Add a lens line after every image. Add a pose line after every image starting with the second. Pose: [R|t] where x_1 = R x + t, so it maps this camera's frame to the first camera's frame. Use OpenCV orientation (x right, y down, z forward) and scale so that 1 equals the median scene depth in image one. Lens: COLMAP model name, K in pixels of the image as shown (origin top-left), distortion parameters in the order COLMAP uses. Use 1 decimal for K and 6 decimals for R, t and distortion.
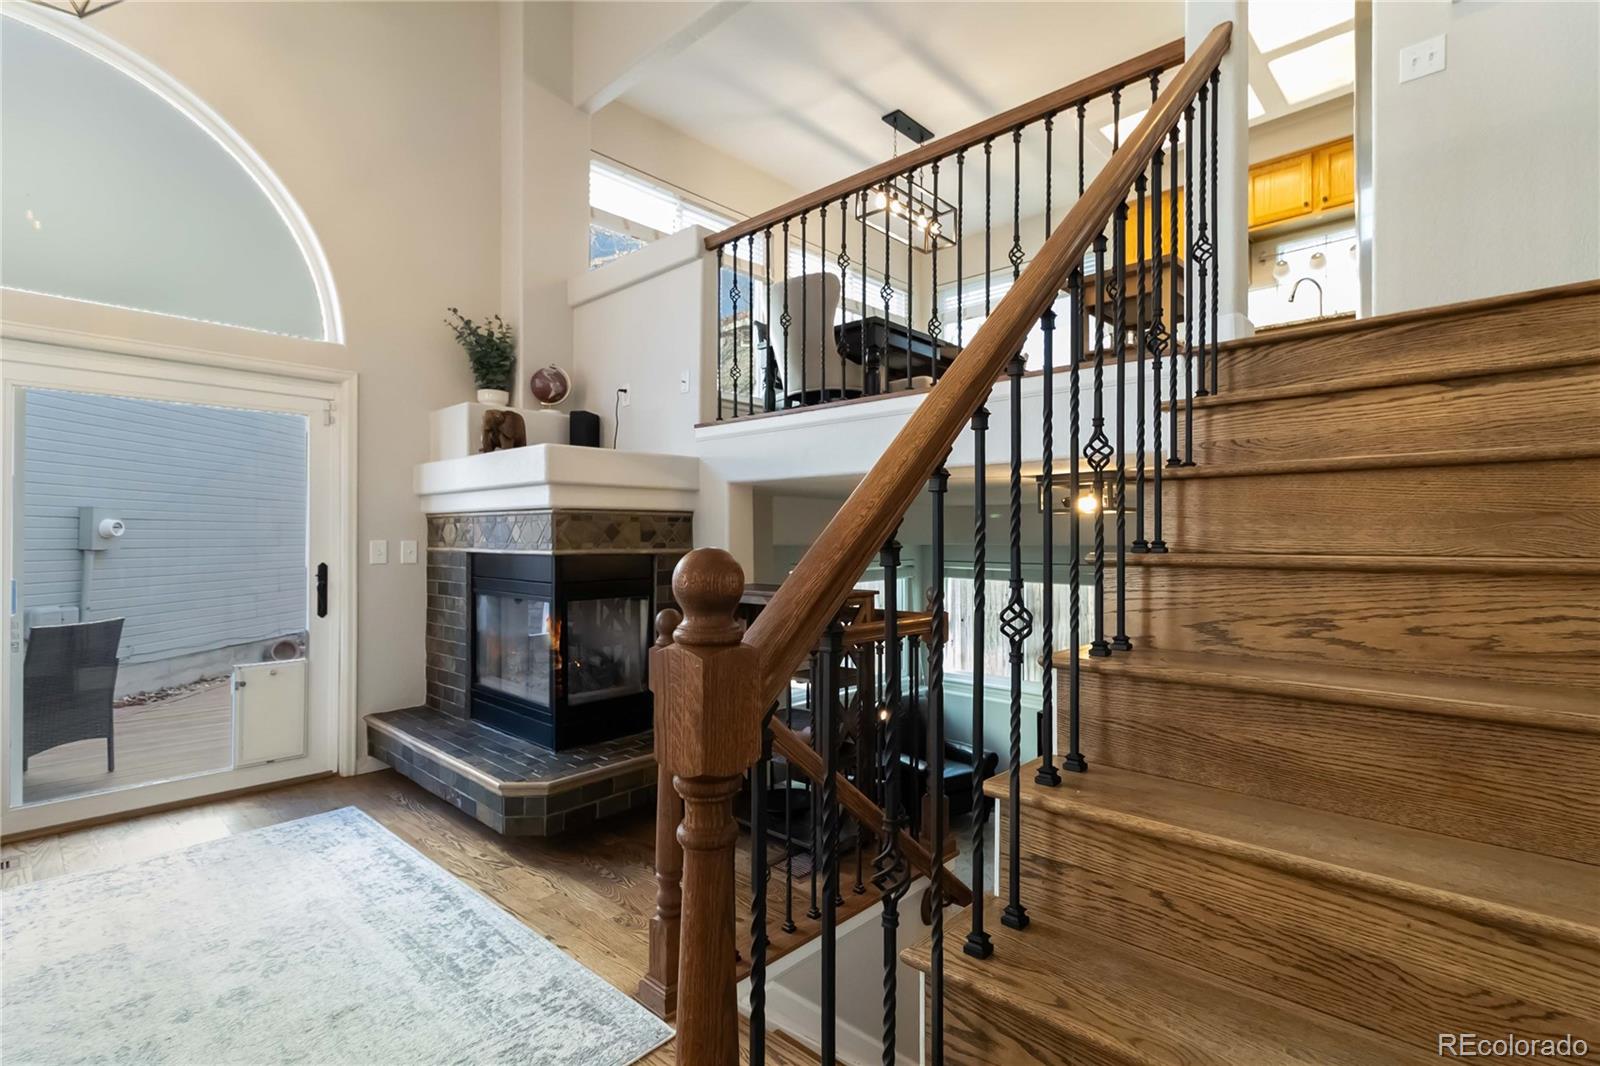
lens RADIAL K [[749.5, 0, 813.1], [0, 749.5, 532.5], [0, 0, 1]] dist [0.004147, -0.000090]
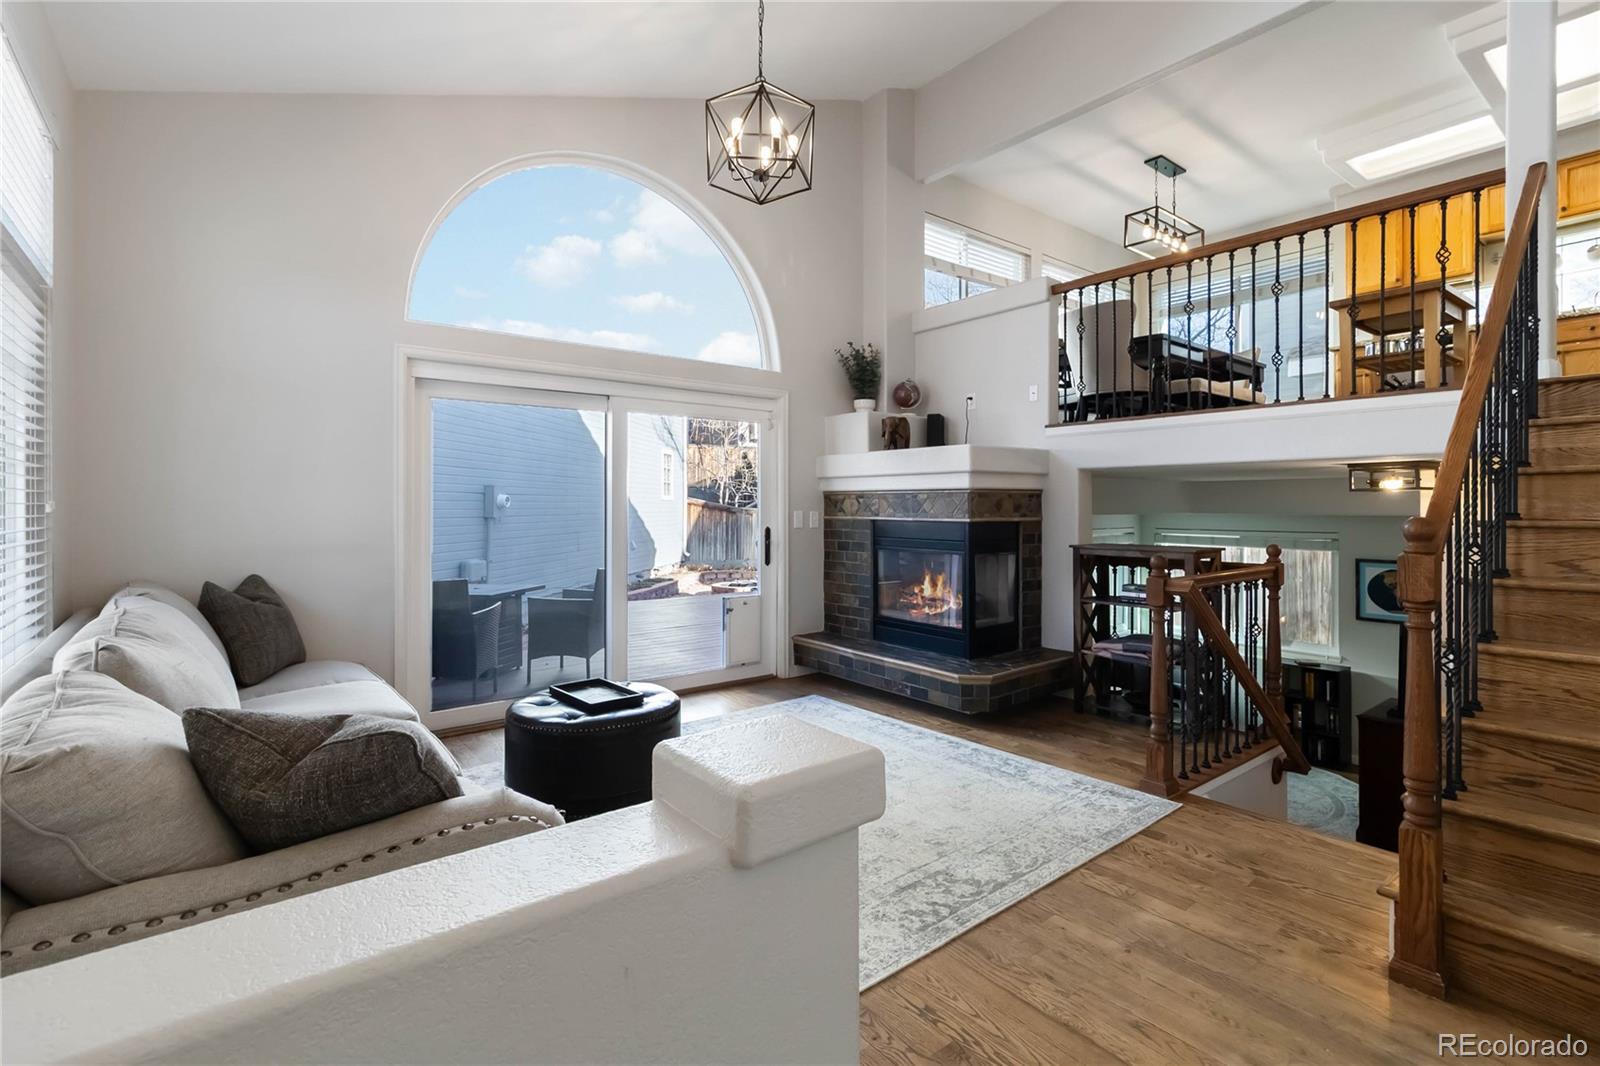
lens RADIAL K [[739.1, 0, 810.3], [0, 739.1, 505.7], [0, 0, 1]] dist [0.000853, -0.000232]
pose [[0.988446, -0.000909, -0.151574, -0.372764], [0.001721, 0.999985, 0.005228, -0.007249], [0.151567, -0.005428, 0.988432, -0.376597]]
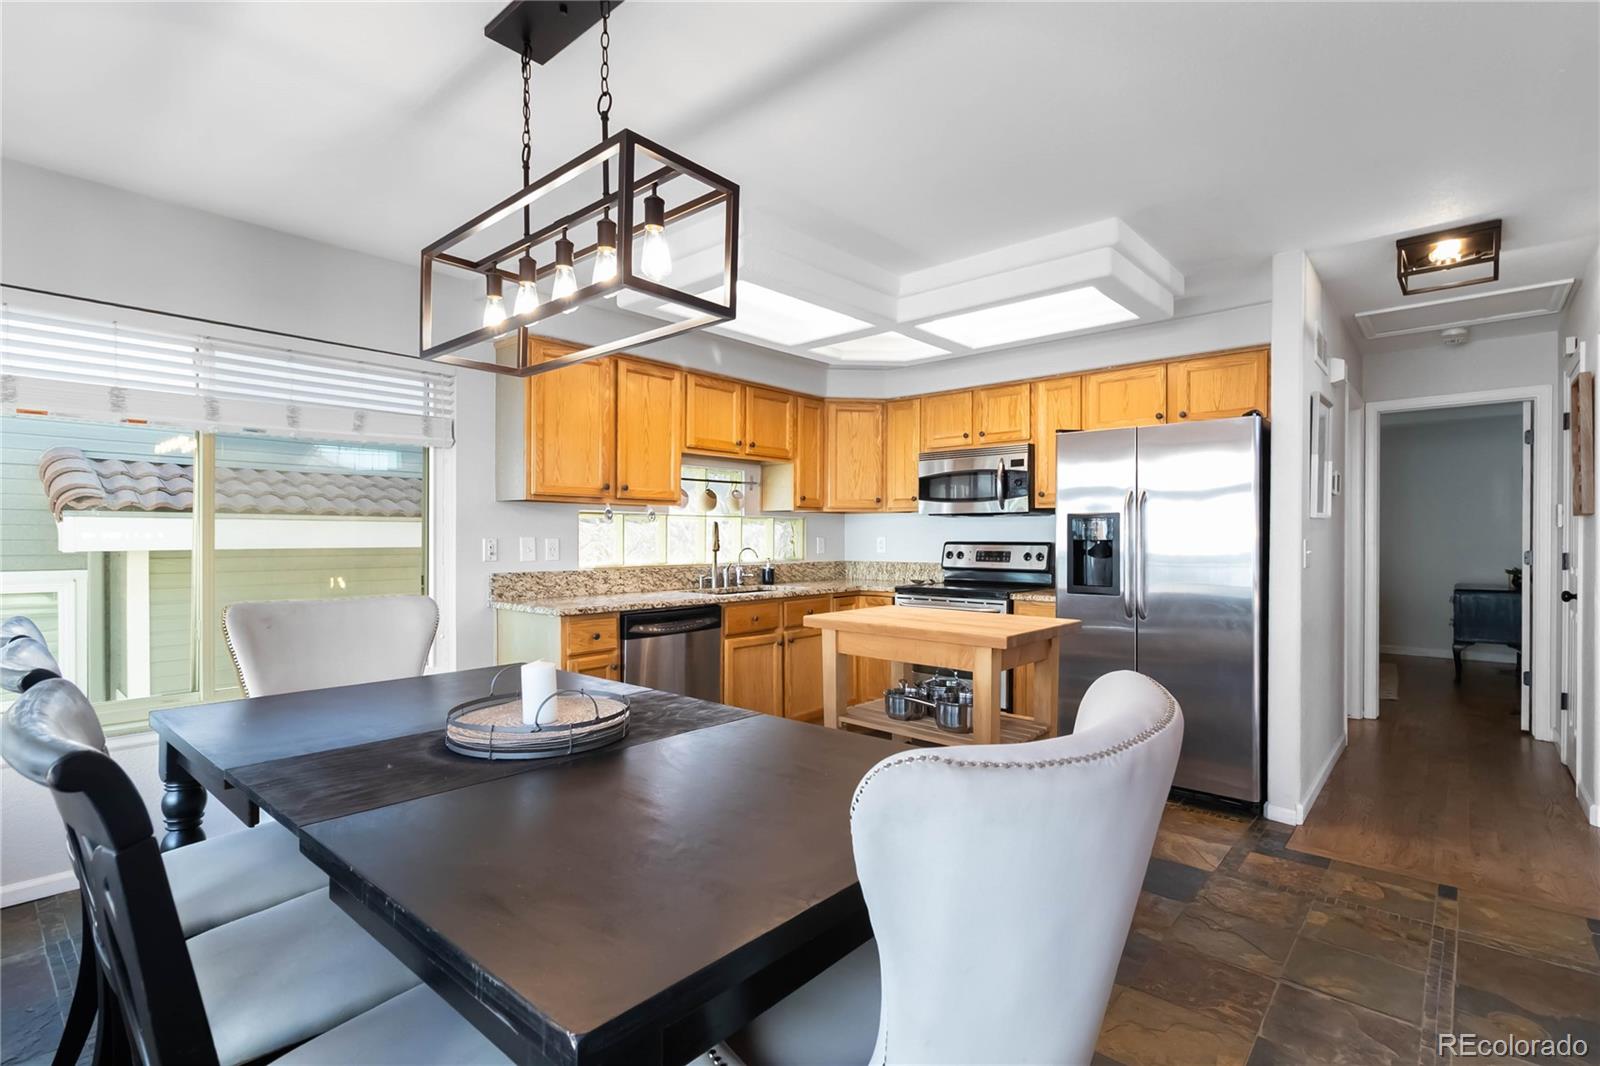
lens RADIAL K [[757.2, 0, 822.3], [0, 757.2, 545.3], [0, 0, 1]] dist [-0.000857, 0.000098]
pose [[-0.033481, -0.009234, 0.999397, -0.286437], [-0.006317, 0.999939, 0.009027, -0.462191], [-0.999419, -0.006010, -0.033538, 1.307544]]
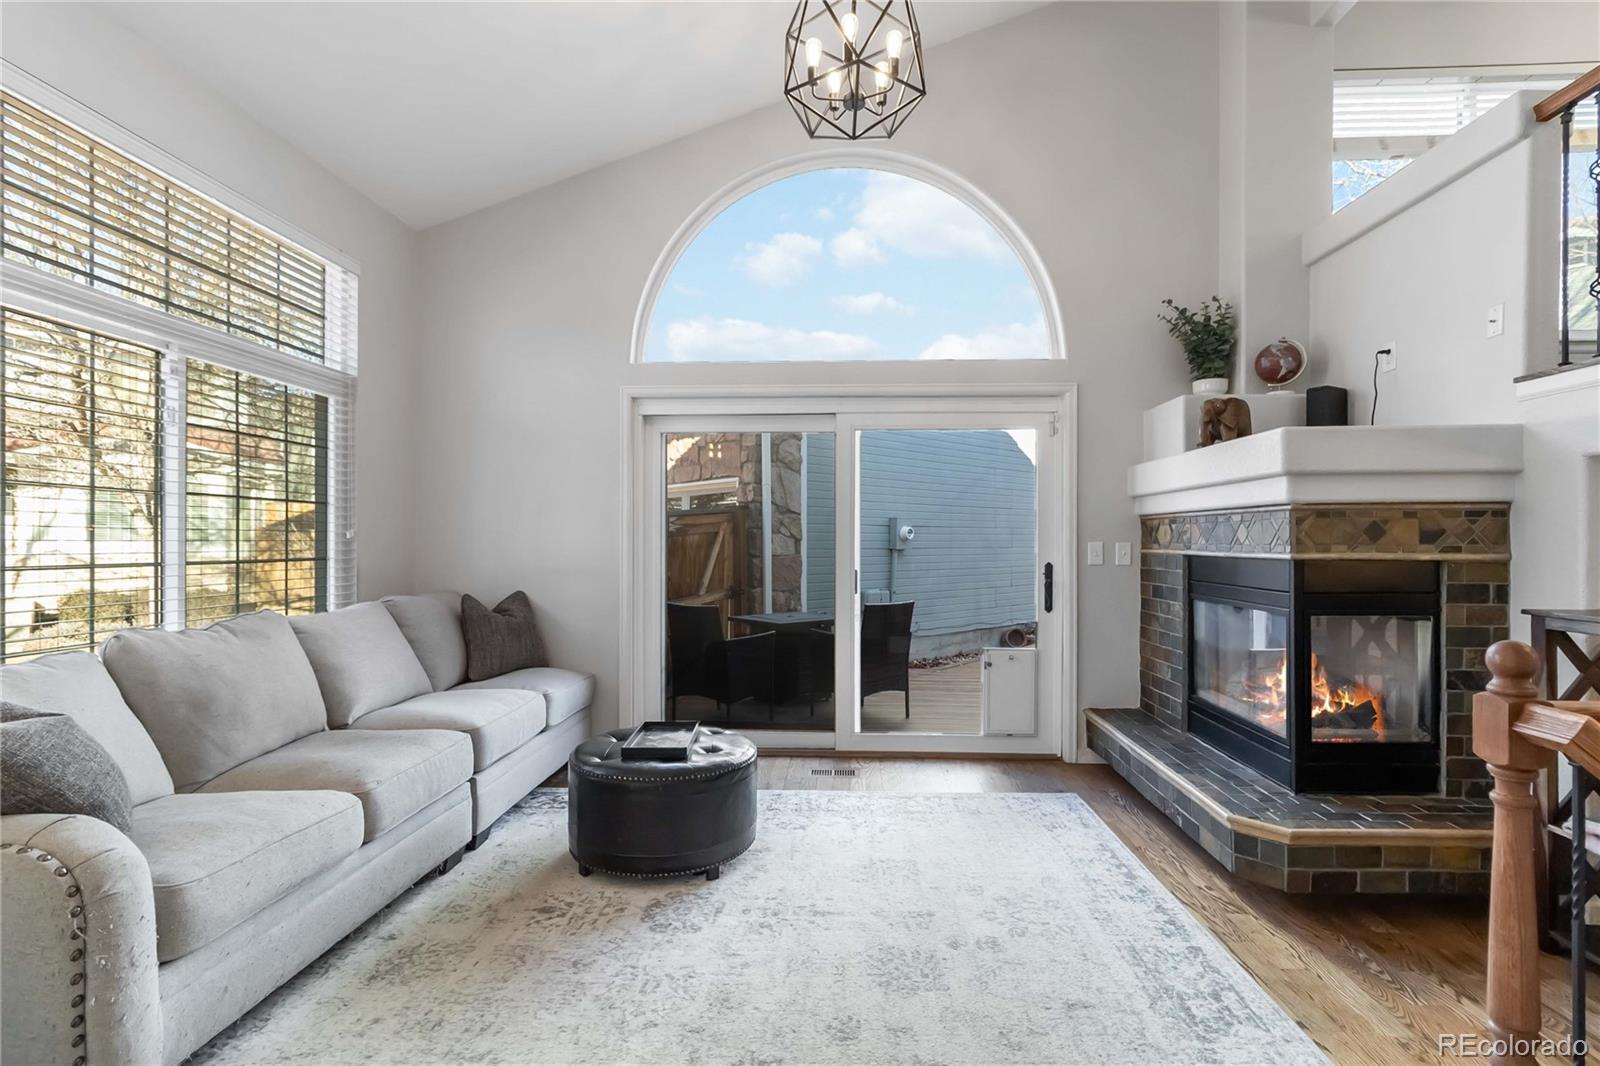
lens RADIAL K [[743.7, 0, 814.9], [0, 743.7, 541.3], [0, 0, 1]] dist [0.001849, 0.000402]
pose [[0.642206, 0.000729, -0.766532, -0.043296], [0.003885, 0.999984, 0.004206, 0.003898], [0.766522, -0.005679, 0.642193, 0.045775]]
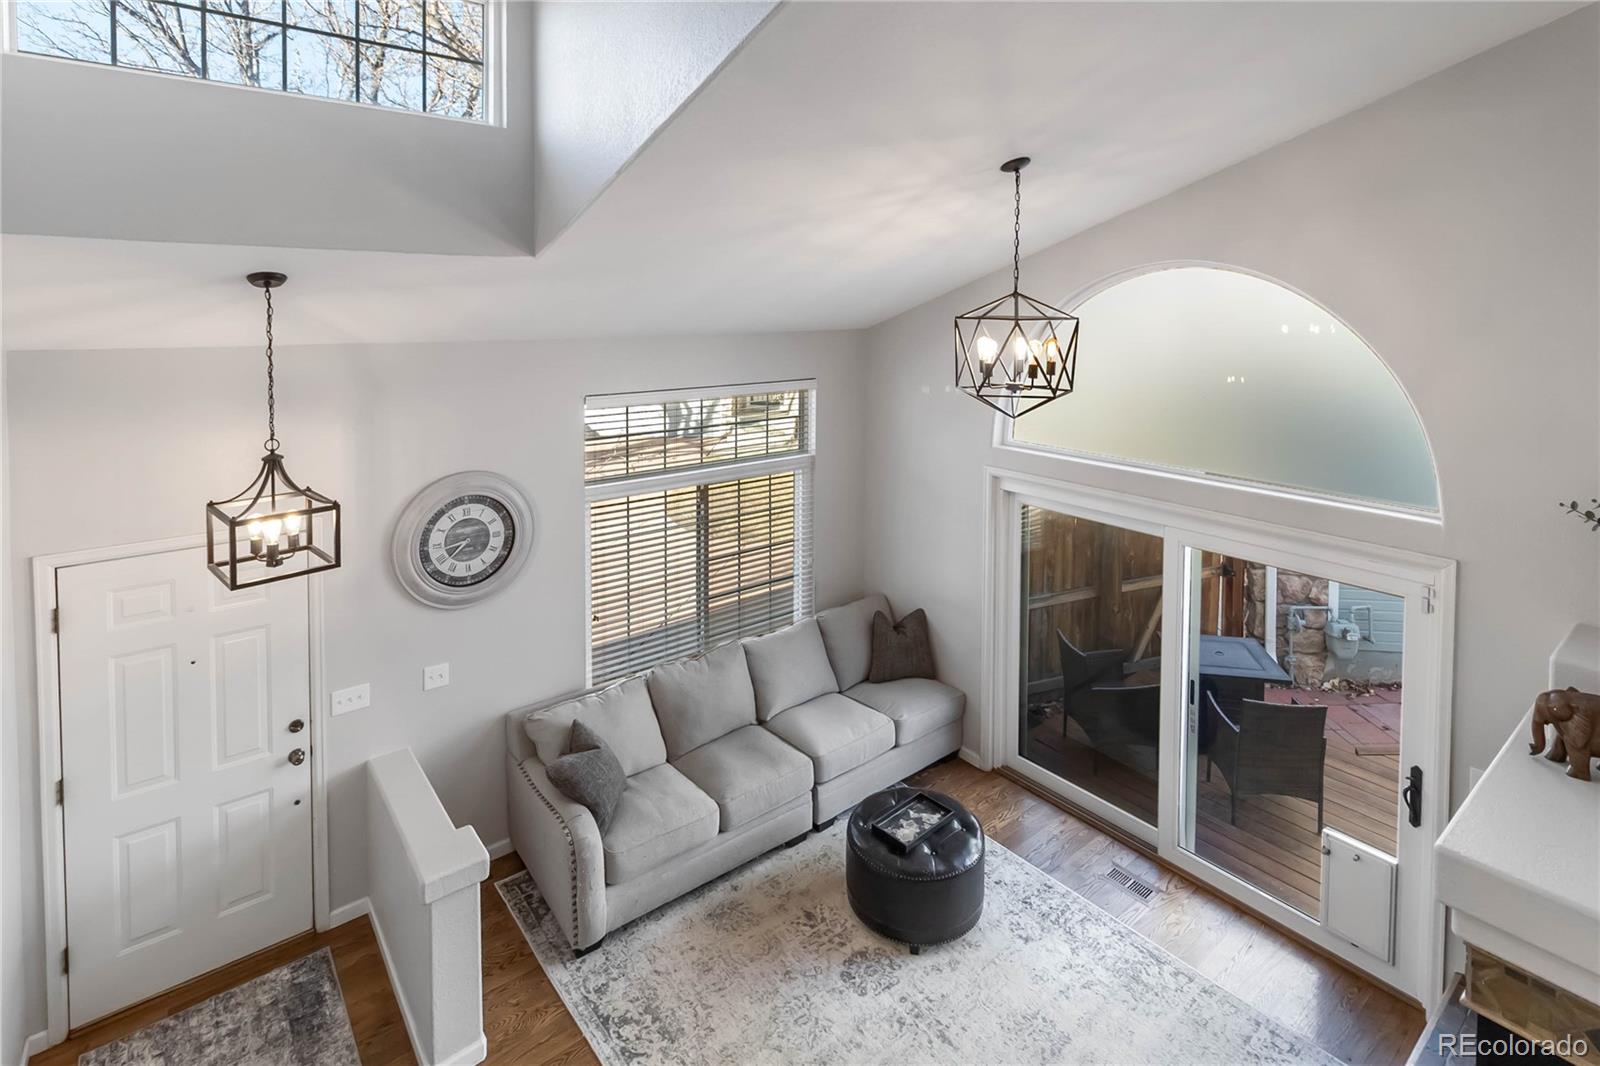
lens RADIAL K [[794.9, 0, 816.9], [0, 794.9, 342.3], [0, 0, 1]] dist [-0.000070, -0.000289]
pose [[-0.142914, 0.041190, -0.988878, 0.357559], [0.001499, 0.999141, 0.041401, -0.509702], [0.989734, 0.004435, -0.142853, 0.448169]]
